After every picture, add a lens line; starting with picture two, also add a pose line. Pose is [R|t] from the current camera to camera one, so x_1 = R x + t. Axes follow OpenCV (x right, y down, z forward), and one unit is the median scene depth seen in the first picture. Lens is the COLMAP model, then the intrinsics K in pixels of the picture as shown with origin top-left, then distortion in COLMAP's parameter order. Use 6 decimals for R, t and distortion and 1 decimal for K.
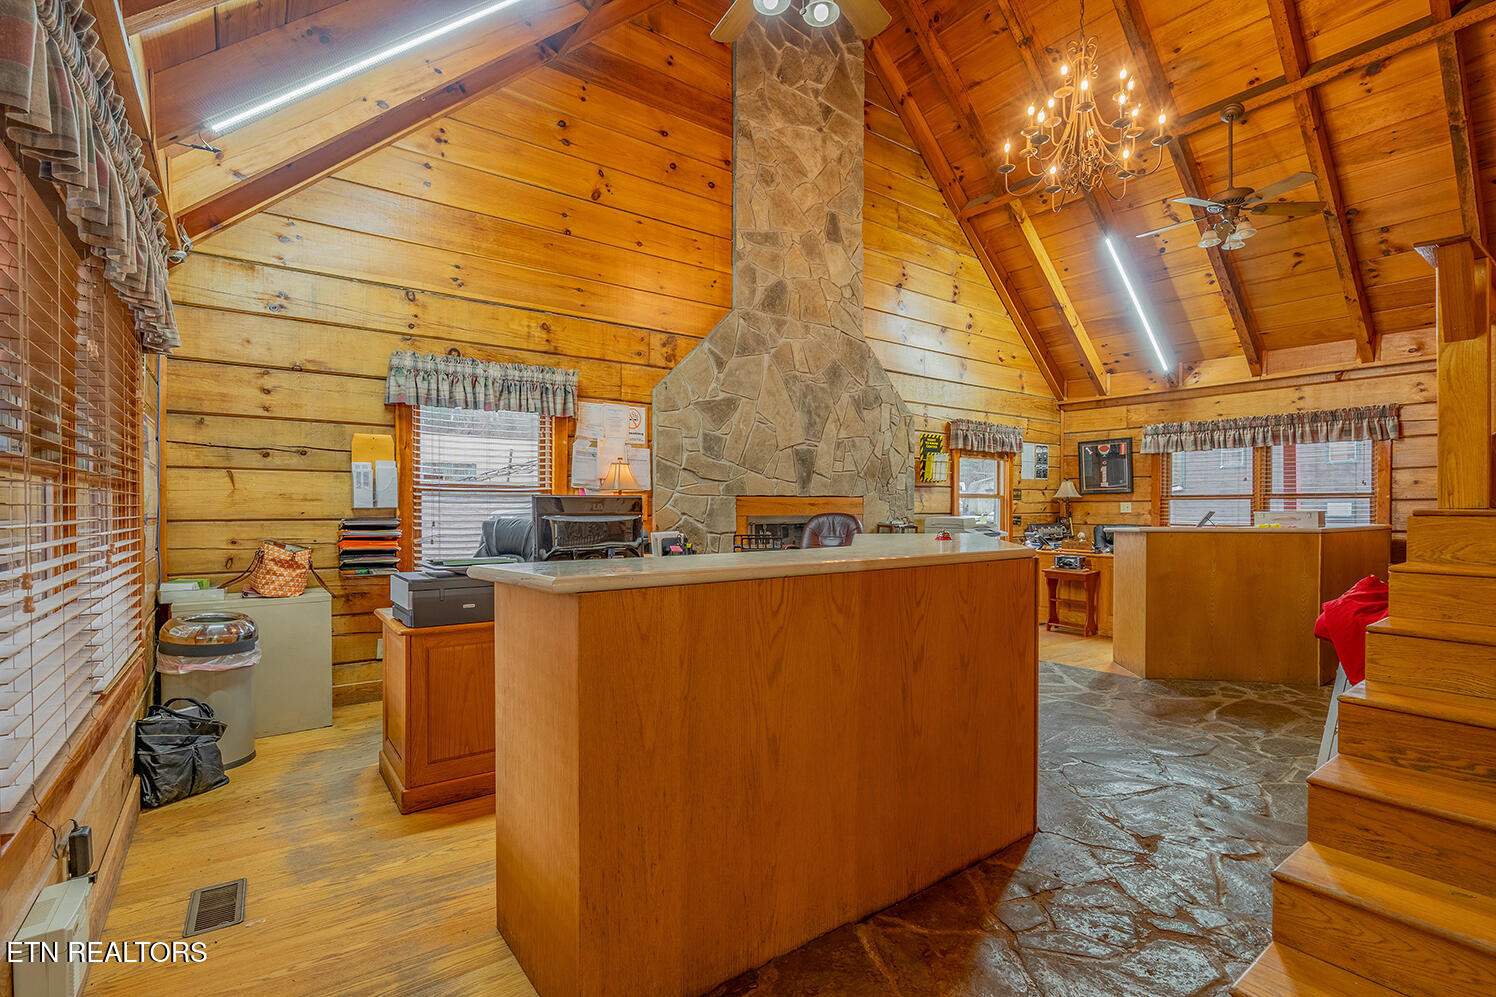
lens RADIAL K [[690.0, 0, 746.3], [0, 690.0, 503.3], [0, 0, 1]] dist [0.001454, 0.000208]
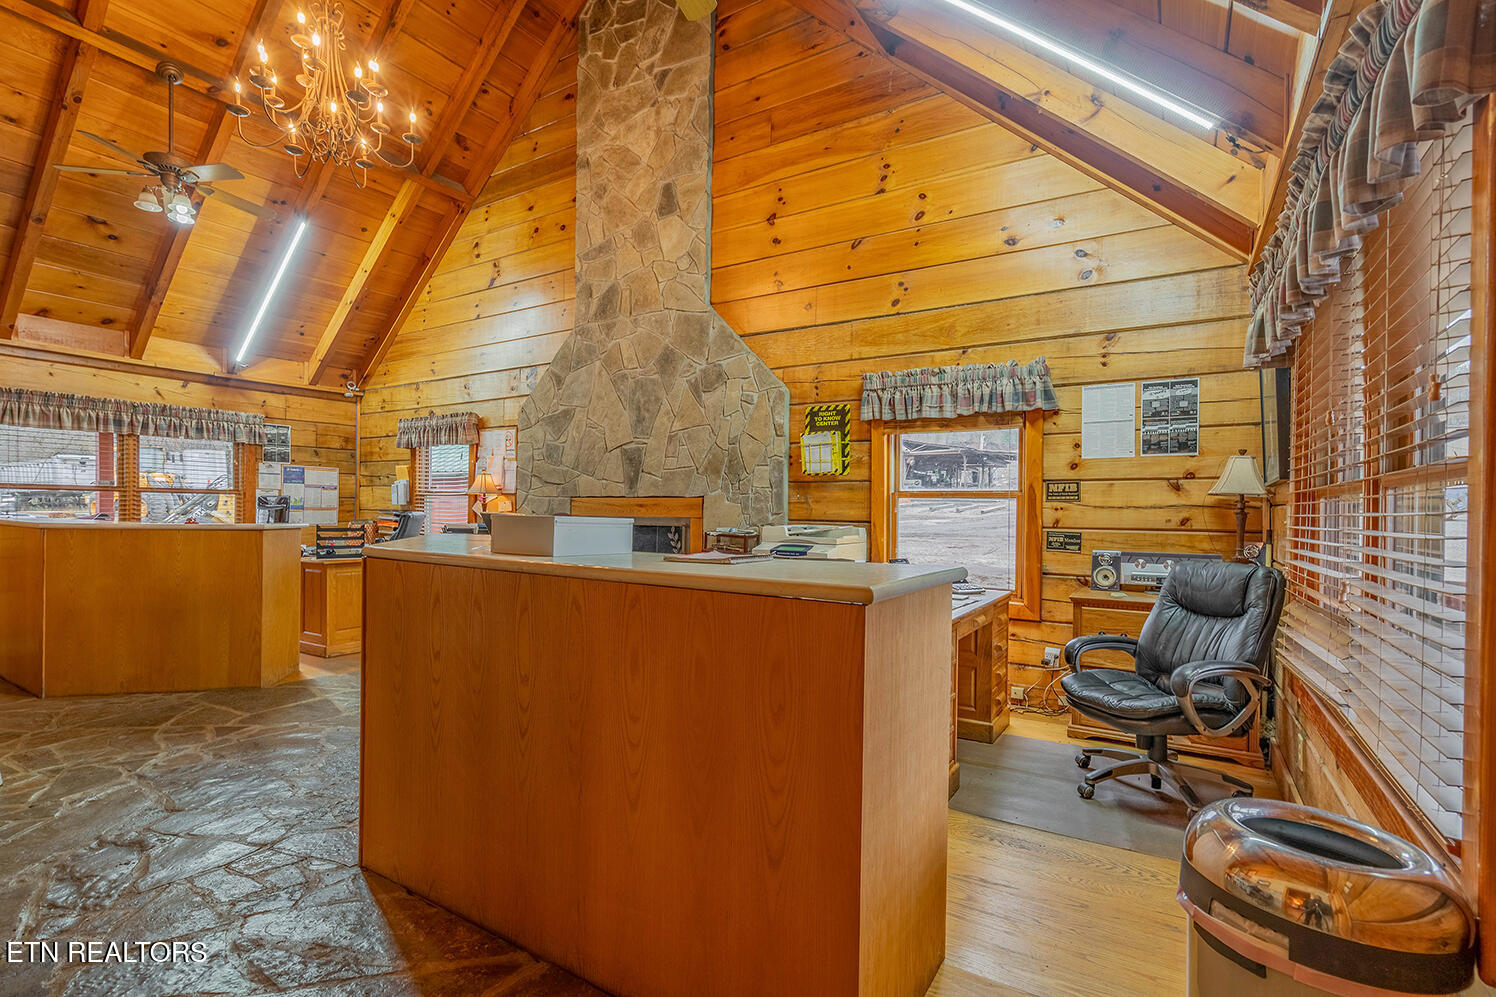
lens RADIAL K [[690.0, 0, 746.3], [0, 690.0, 503.3], [0, 0, 1]] dist [0.001454, 0.000208]
pose [[0.364132, -0.002326, -0.931345, 1.027447], [-0.011258, 0.999913, -0.006899, 0.003650], [0.931279, 0.012997, 0.364074, 0.789587]]
